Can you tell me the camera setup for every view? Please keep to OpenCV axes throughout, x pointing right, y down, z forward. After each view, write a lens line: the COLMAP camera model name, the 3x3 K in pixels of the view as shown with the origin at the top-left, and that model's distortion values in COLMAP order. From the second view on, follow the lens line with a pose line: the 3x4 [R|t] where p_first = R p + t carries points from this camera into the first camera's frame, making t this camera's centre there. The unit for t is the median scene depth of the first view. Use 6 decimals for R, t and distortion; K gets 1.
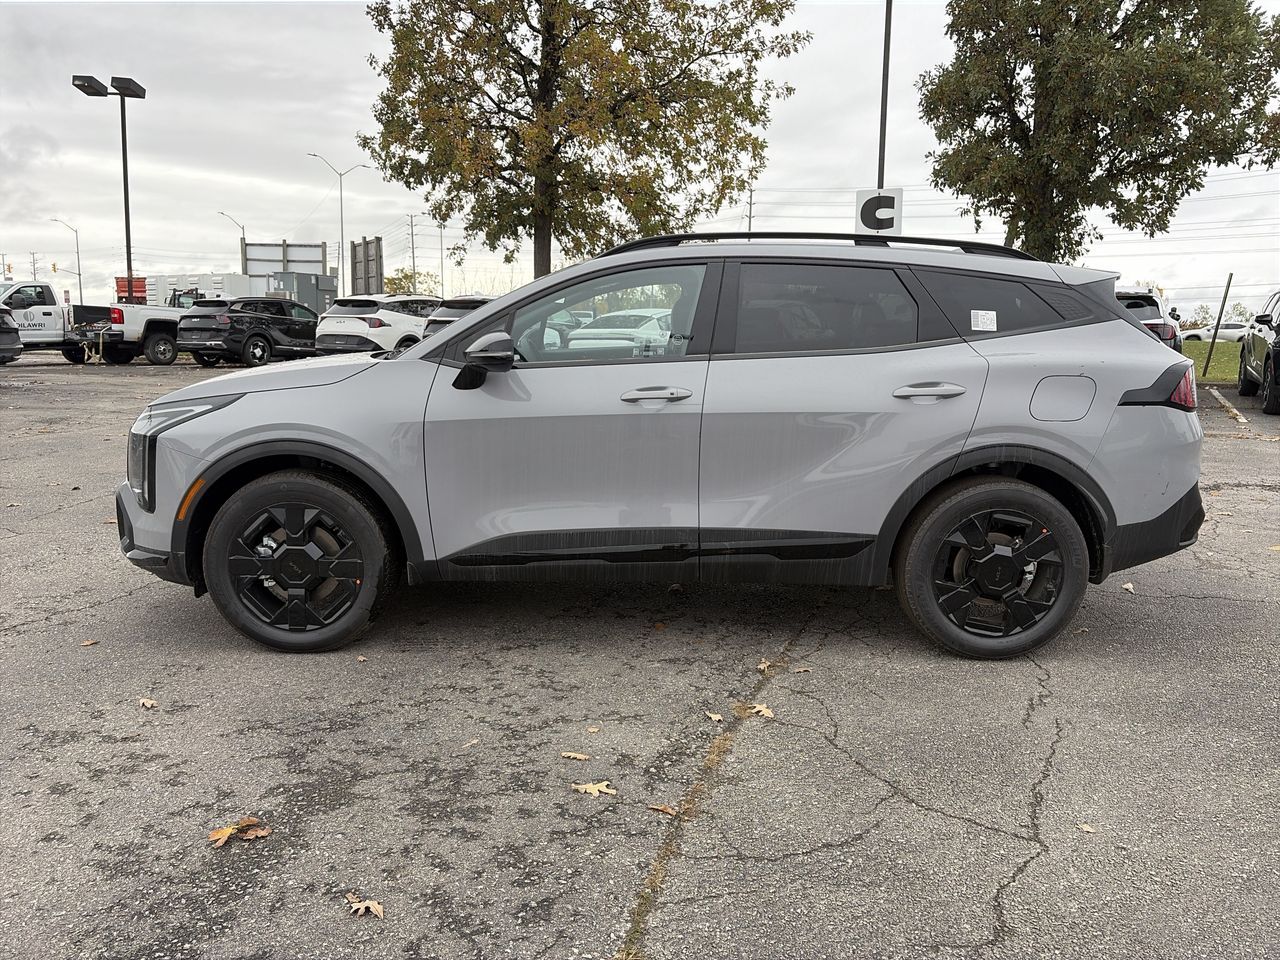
lens RADIAL K [[966.9, 0, 642.7], [0, 966.9, 478.8], [0, 0, 1]] dist [0.049538, -0.043897]
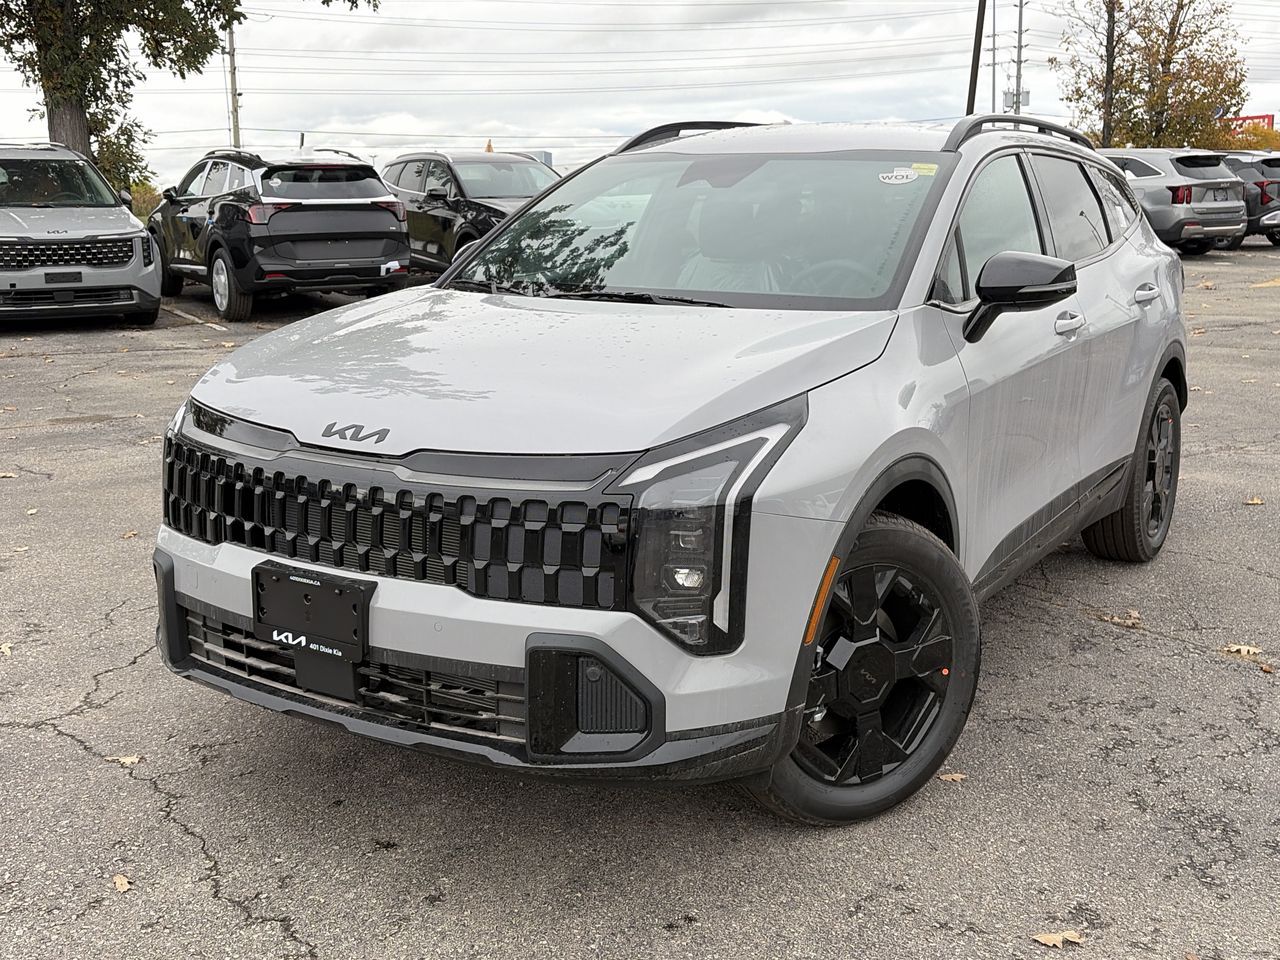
lens RADIAL K [[1492.2, 0, 633.0], [0, 1492.2, 473.4], [0, 0, 1]] dist [0.006698, 0.000000]
pose [[0.563551, -0.167940, 0.808830, -1.127905], [0.140689, 0.984325, 0.106354, -0.143999], [-0.814013, 0.053857, 0.578344, 0.582917]]
